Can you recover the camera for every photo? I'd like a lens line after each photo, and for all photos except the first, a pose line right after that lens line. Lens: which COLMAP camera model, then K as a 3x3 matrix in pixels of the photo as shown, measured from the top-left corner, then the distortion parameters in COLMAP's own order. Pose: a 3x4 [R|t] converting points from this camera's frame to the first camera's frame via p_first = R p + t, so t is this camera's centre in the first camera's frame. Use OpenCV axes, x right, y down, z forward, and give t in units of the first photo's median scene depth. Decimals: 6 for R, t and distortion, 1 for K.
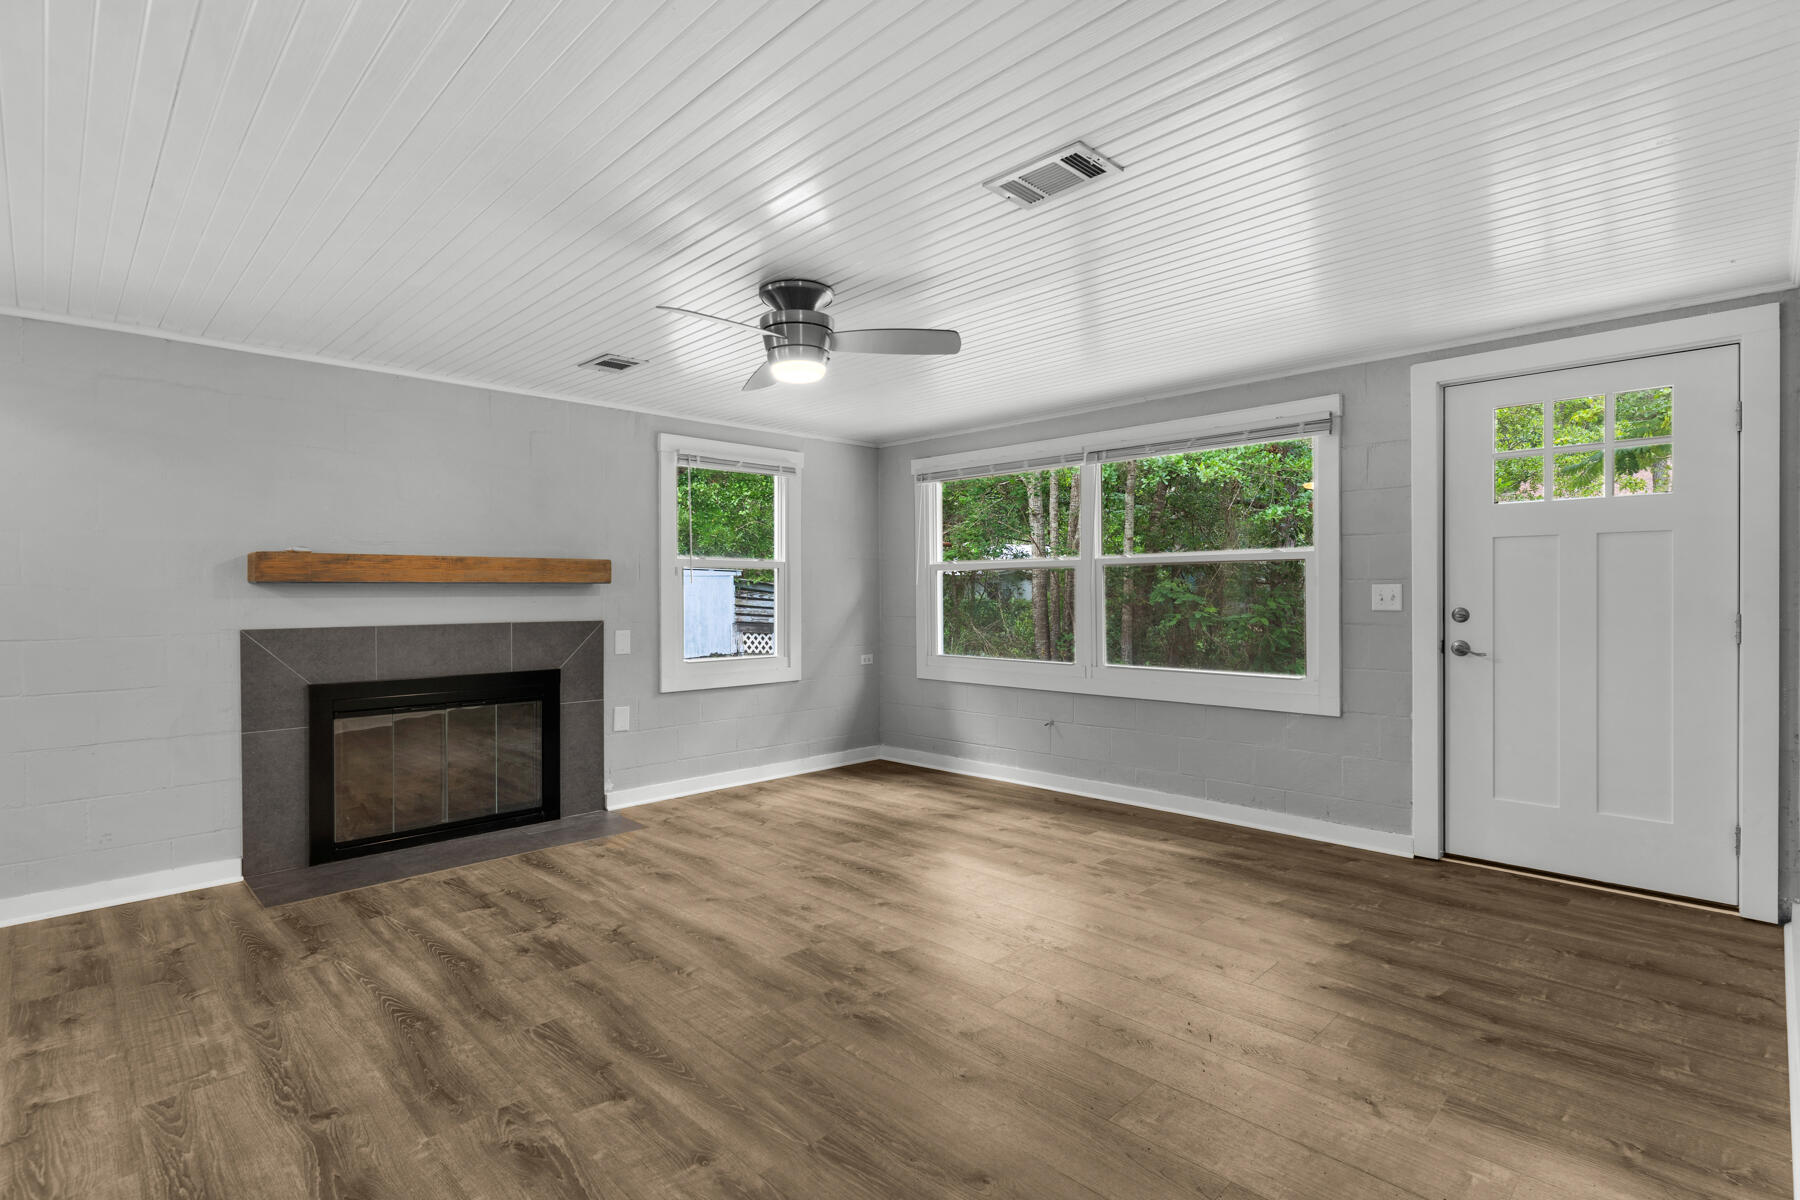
lens RADIAL K [[860.8, 0, 900.5], [0, 860.8, 597.3], [0, 0, 1]] dist [-0.000152, 0.000590]
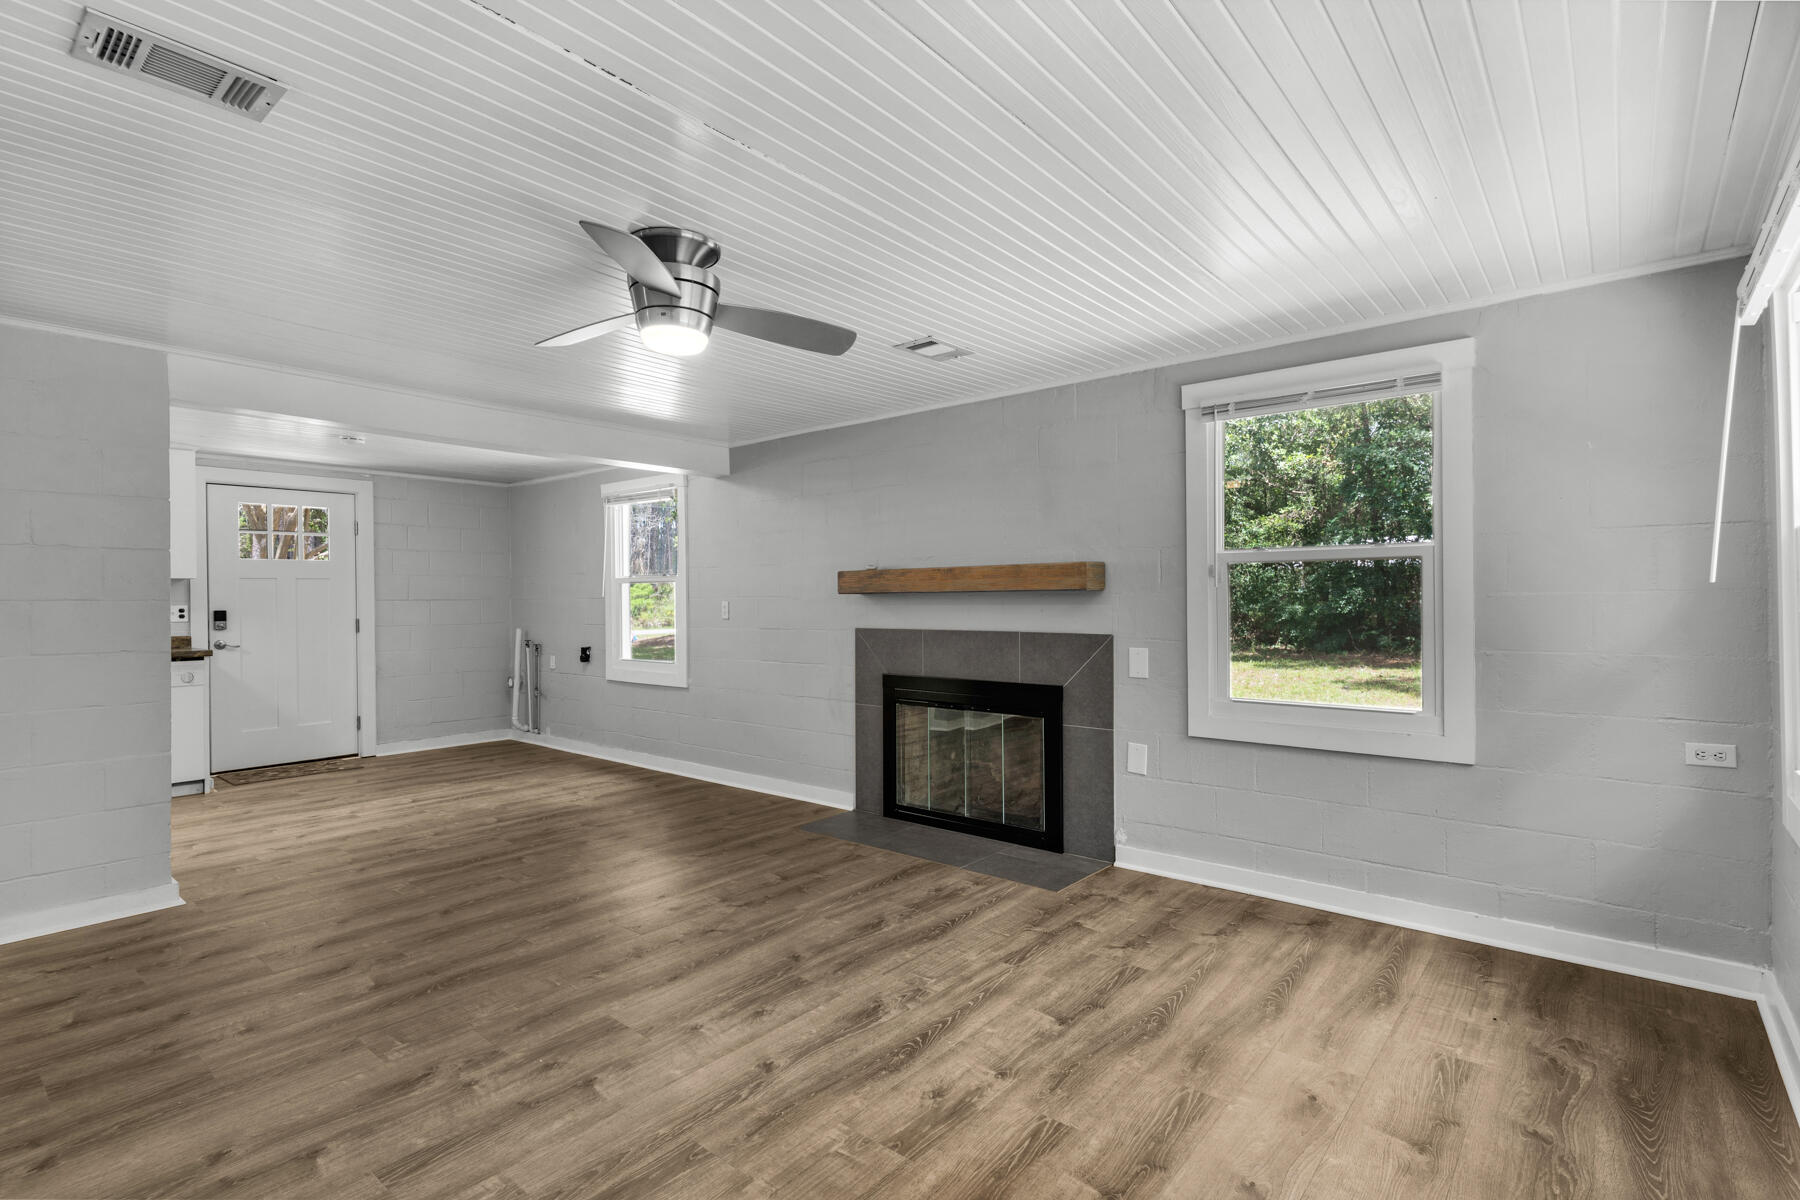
lens RADIAL K [[860.8, 0, 900.4], [0, 860.8, 602.4], [0, 0, 1]] dist [-0.000152, 0.000590]
pose [[0.091821, 0.012185, -0.995701, 0.569467], [0.003353, 0.999916, 0.012546, -0.018689], [0.995770, -0.004490, 0.091772, 0.890900]]
